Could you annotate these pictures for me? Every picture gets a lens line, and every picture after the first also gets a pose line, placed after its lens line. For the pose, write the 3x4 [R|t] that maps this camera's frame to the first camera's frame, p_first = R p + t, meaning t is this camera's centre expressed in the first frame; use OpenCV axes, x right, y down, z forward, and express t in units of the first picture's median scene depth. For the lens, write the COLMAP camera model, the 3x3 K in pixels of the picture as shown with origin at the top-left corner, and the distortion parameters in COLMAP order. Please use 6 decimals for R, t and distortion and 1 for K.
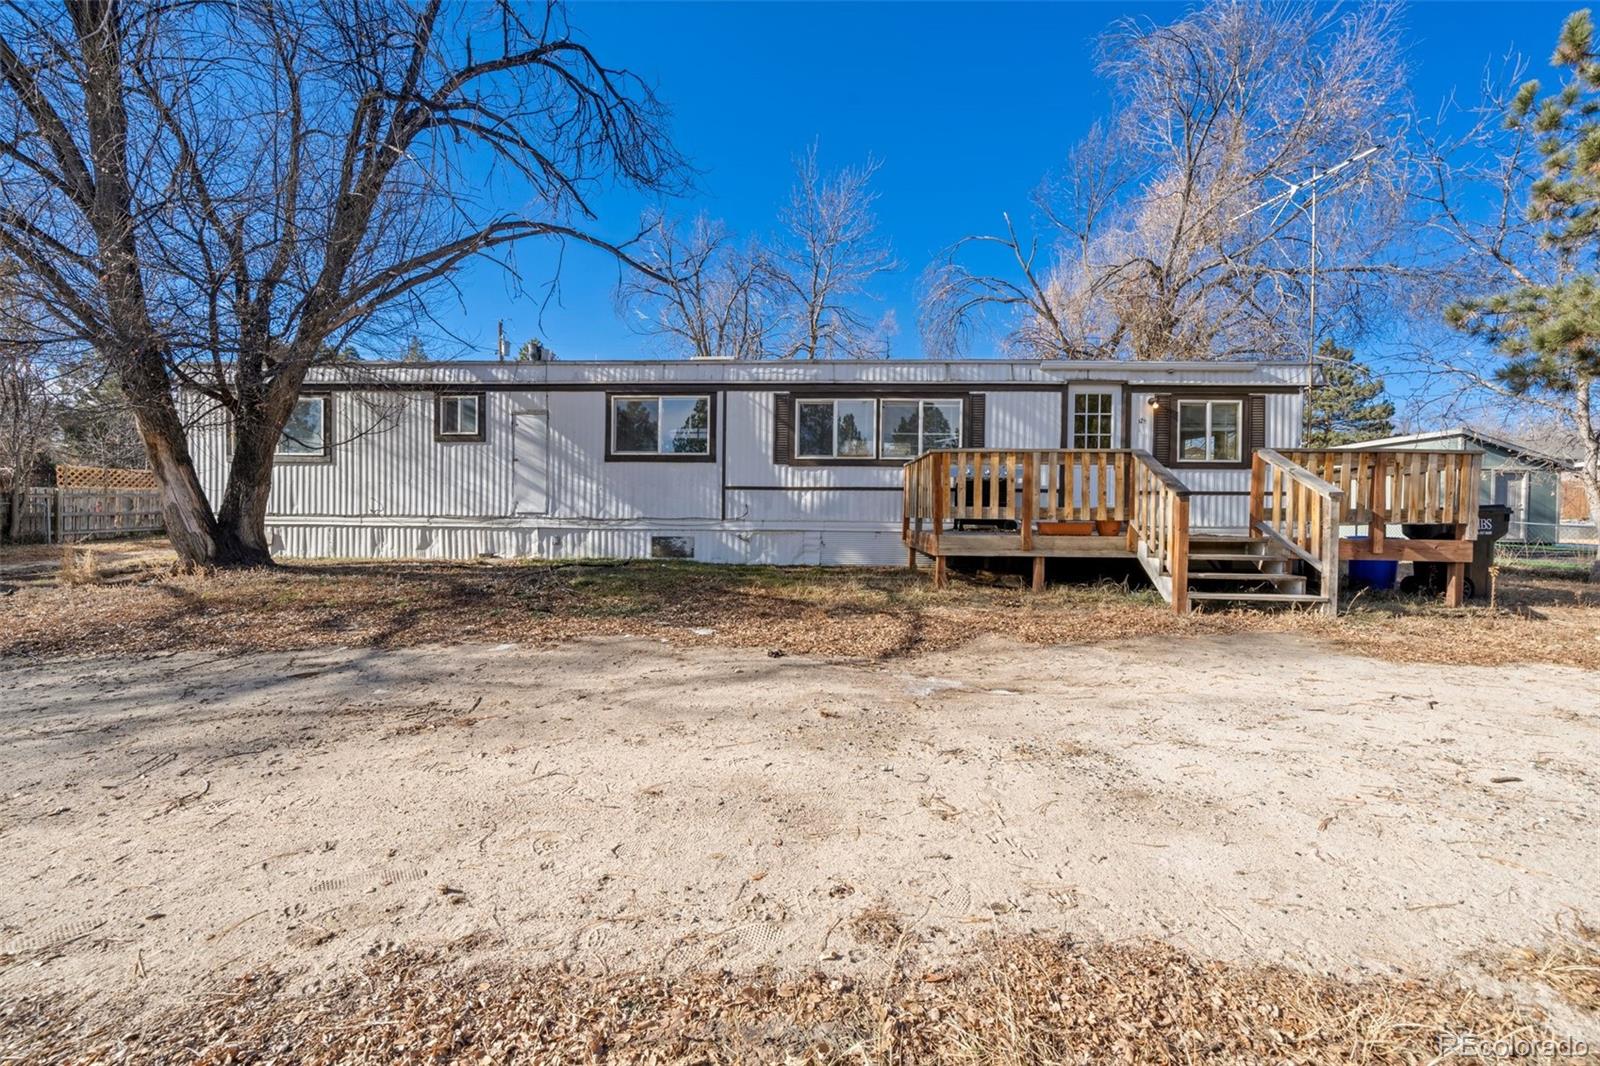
lens RADIAL K [[593.3, 0, 803.2], [0, 593.3, 534.6], [0, 0, 1]] dist [-0.003902, -0.000125]
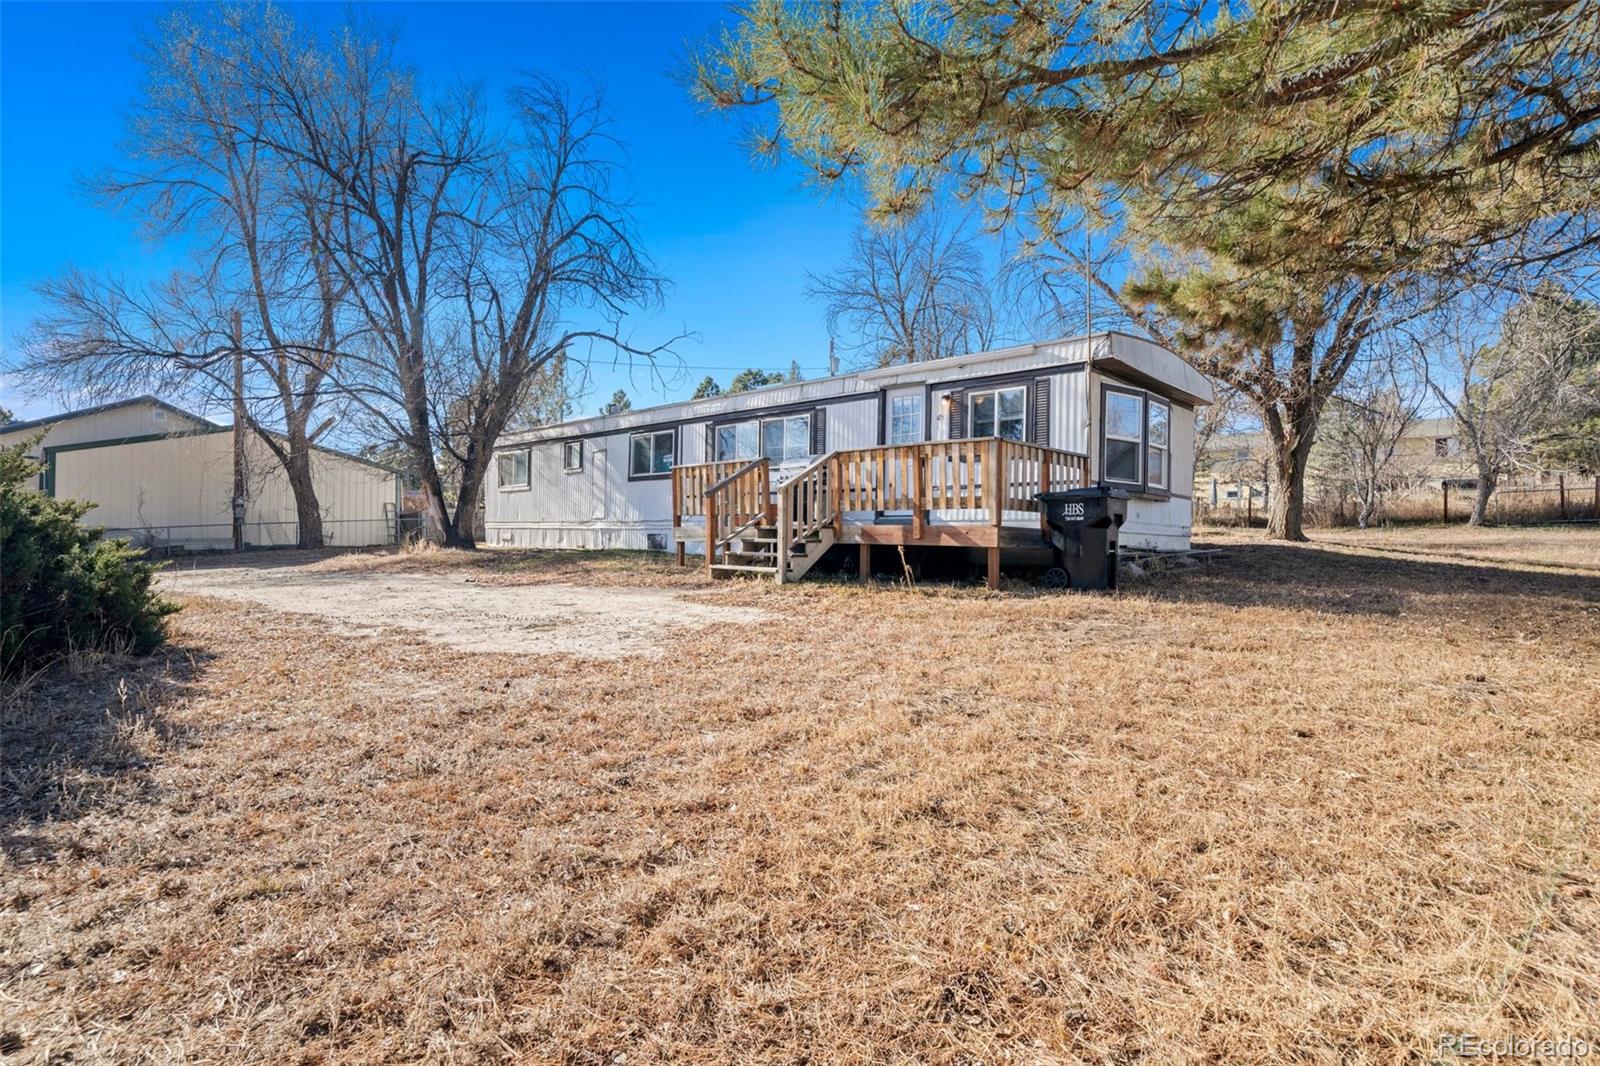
lens RADIAL K [[786.4, 0, 796.4], [0, 786.4, 534.2], [0, 0, 1]] dist [0.004134, 0.000072]
pose [[0.752152, -0.000967, -0.658989, 1.227582], [-0.018402, 0.999578, -0.022470, 0.038969], [0.658733, 0.029027, 0.751817, -0.156269]]
